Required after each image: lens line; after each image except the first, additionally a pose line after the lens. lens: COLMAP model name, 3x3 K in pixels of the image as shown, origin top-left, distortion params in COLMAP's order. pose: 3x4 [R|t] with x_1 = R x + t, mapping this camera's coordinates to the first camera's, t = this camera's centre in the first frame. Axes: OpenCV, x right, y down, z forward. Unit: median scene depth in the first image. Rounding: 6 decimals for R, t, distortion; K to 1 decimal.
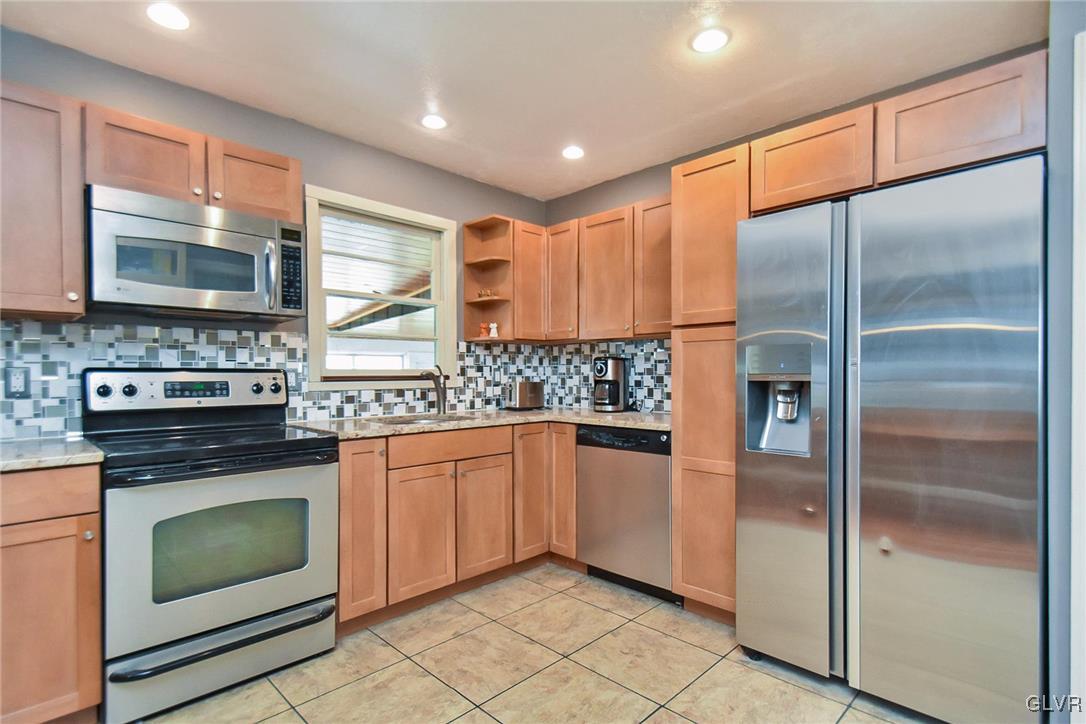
lens RADIAL K [[538.4, 0, 530.5], [0, 538.4, 377.7], [0, 0, 1]] dist [0.018005, 0.000519]
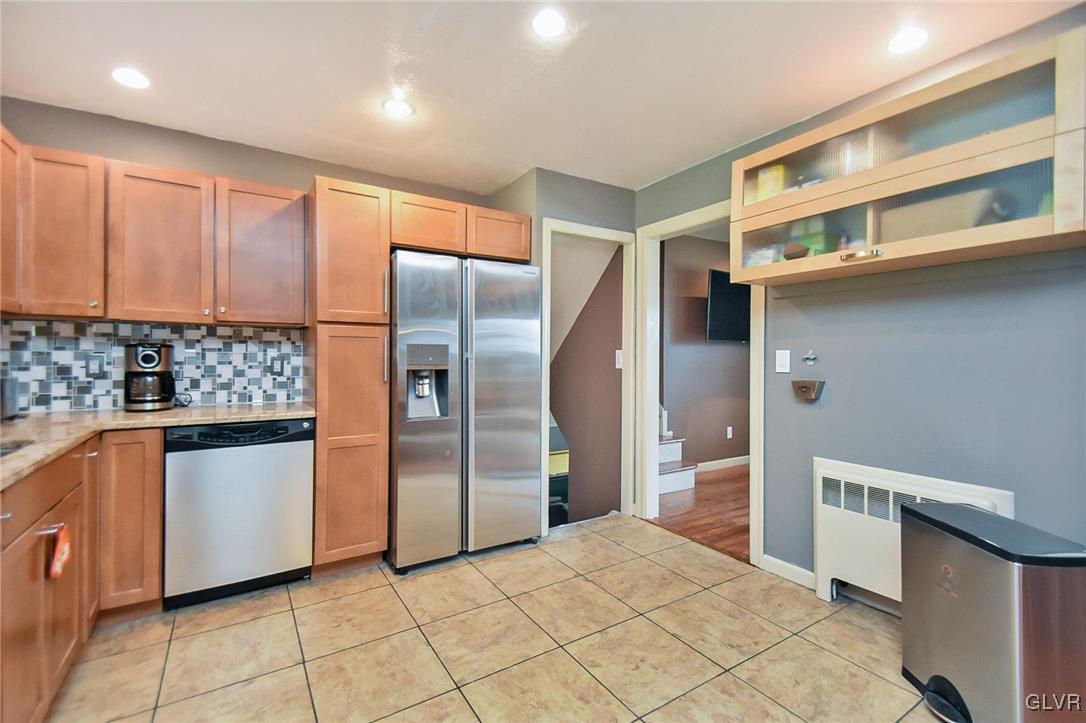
lens RADIAL K [[478.6, 0, 541.8], [0, 478.6, 356.1], [0, 0, 1]] dist [0.026188, -0.000529]
pose [[0.212422, 0.003062, 0.977173, -0.474640], [0.000917, 0.999994, -0.003333, -0.016763], [-0.977178, 0.001604, 0.212418, 0.276350]]
